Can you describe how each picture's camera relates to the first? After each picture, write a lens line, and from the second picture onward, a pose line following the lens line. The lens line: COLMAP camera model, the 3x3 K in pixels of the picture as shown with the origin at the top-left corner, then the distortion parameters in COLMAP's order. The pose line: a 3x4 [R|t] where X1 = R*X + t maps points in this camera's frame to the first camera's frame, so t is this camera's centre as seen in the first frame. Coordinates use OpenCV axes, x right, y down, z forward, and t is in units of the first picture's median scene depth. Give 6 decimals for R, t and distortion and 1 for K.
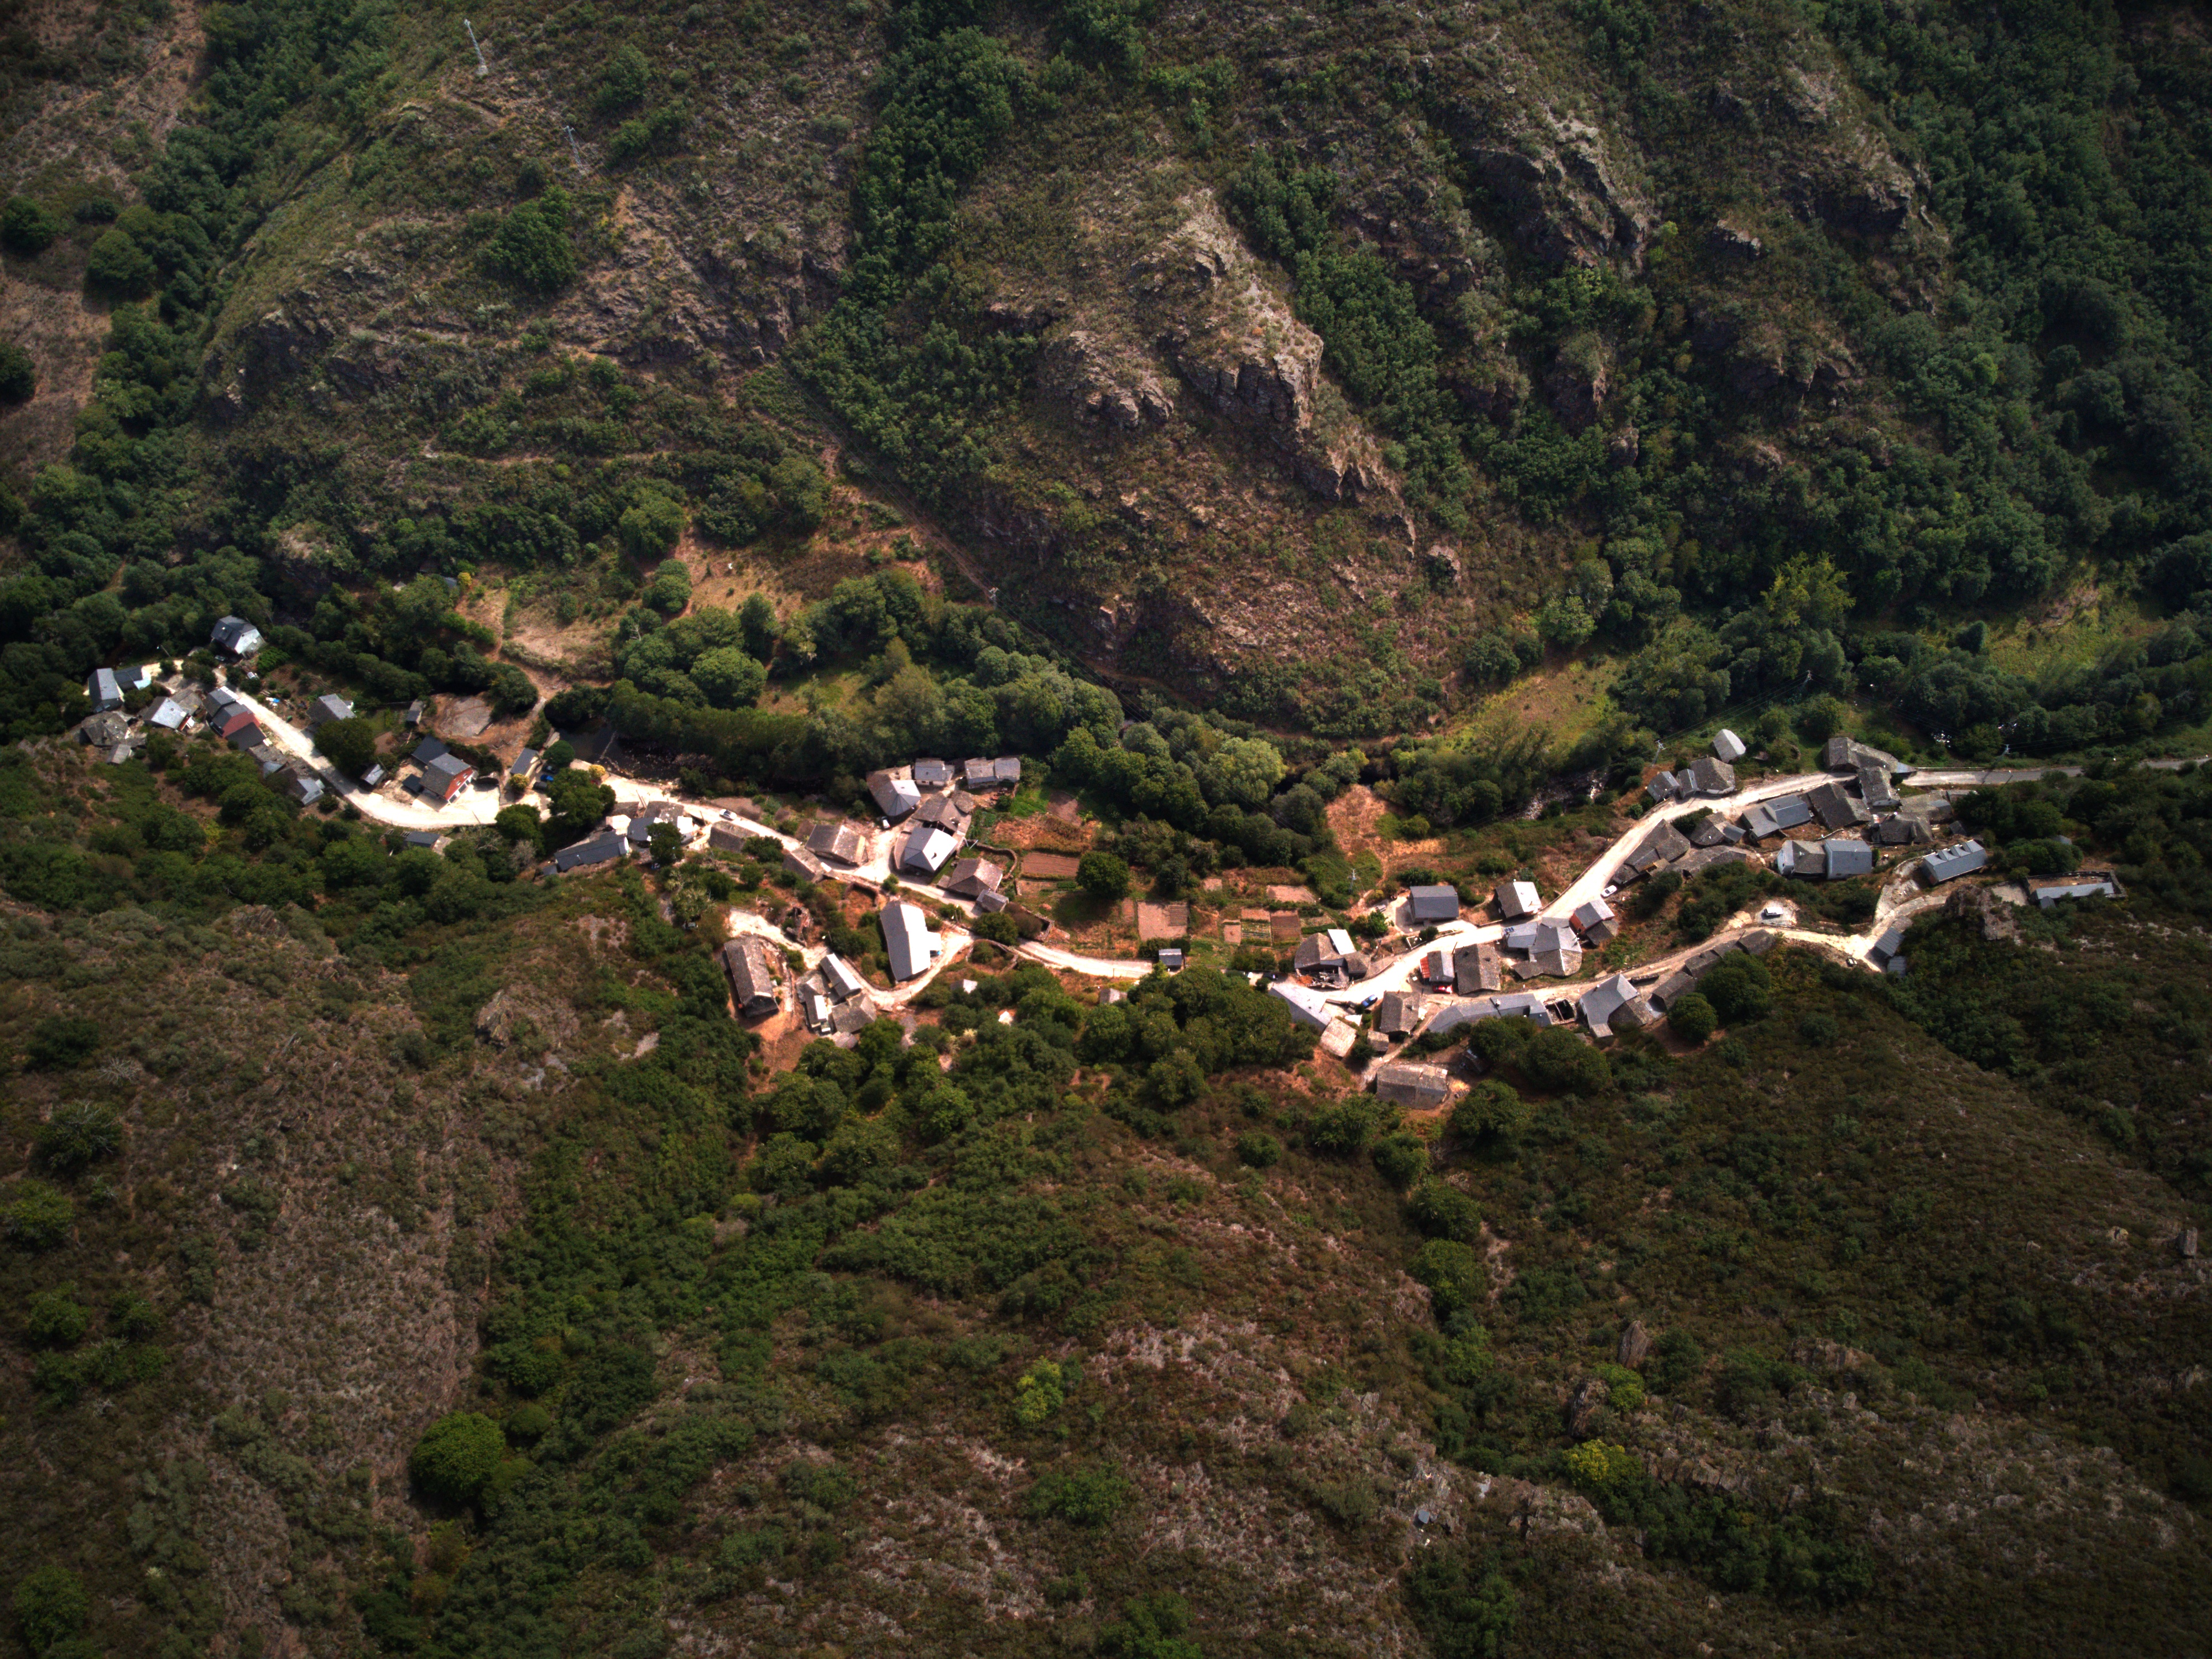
lens RADIAL K [[1743.7, 0, 1106.0], [0, 1743.7, 829.5], [0, 0, 1]] dist [0.094132, -0.380637]
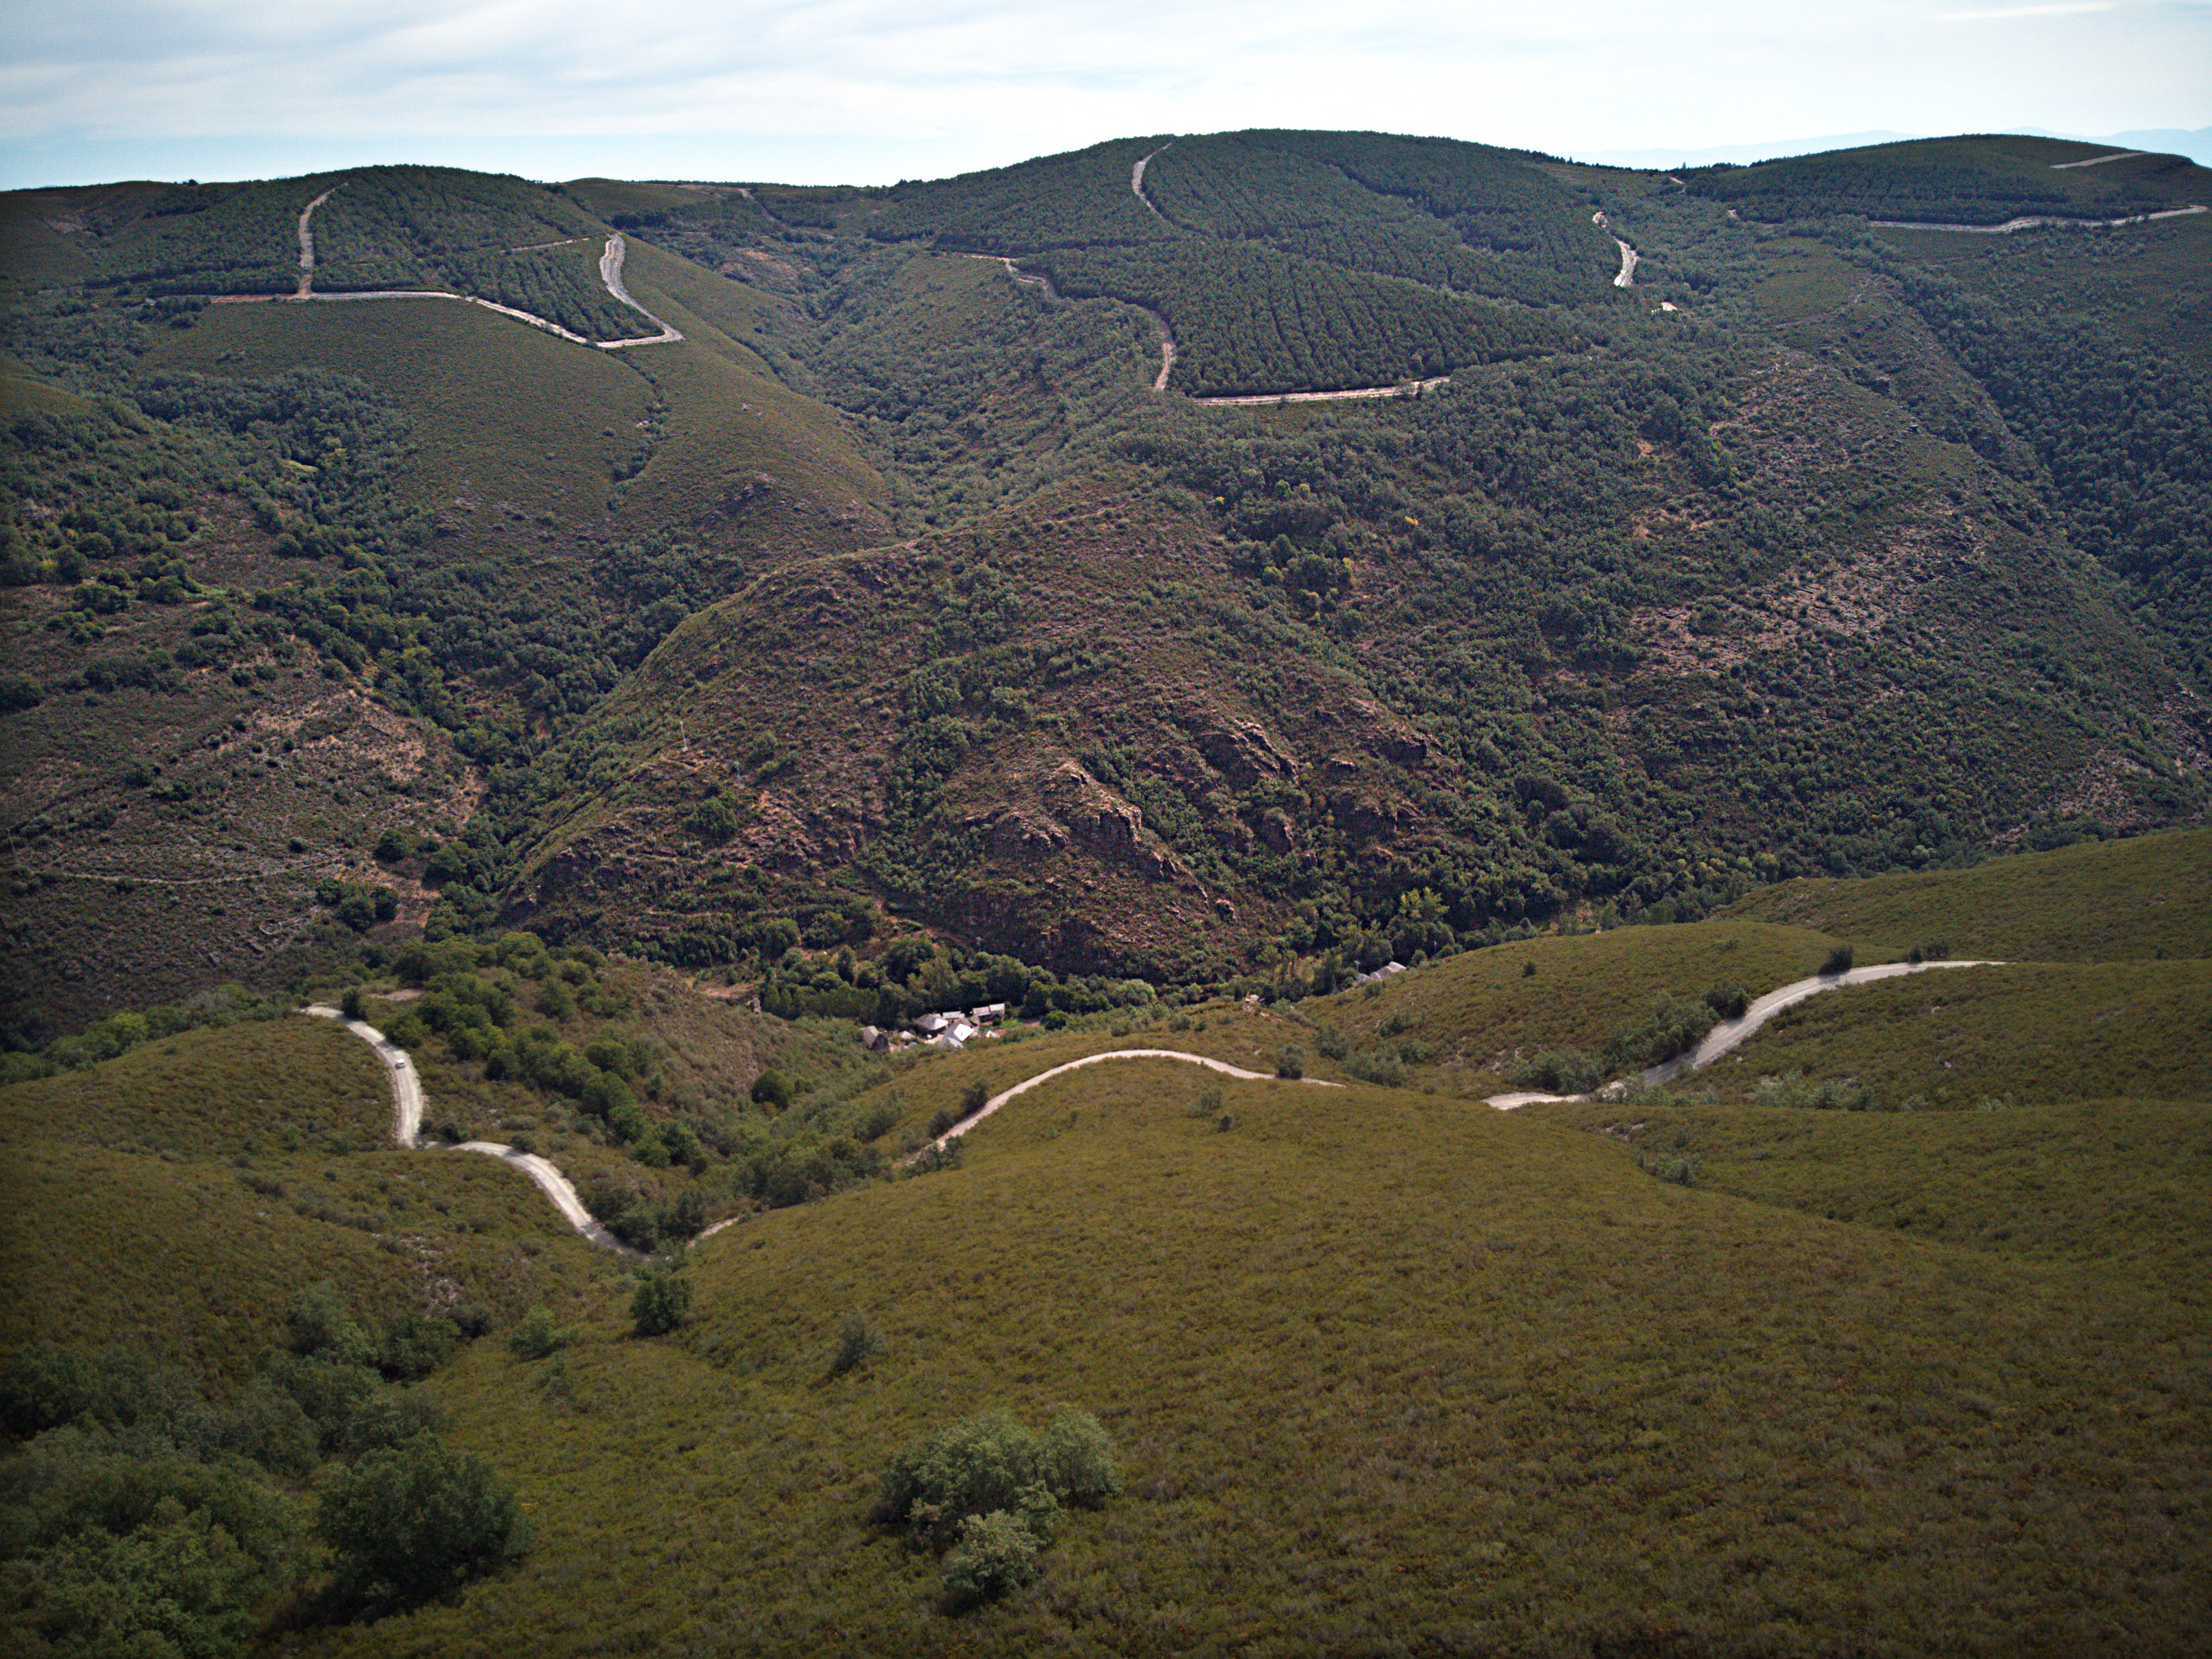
lens RADIAL K [[1743.7, 0, 1106.0], [0, 1743.7, 829.5], [0, 0, 1]] dist [0.094132, -0.380637]
pose [[0.989880, -0.069821, 0.123545, -0.147884], [0.134162, 0.744165, -0.654385, 0.955334], [-0.046248, 0.664337, 0.746001, -0.401019]]
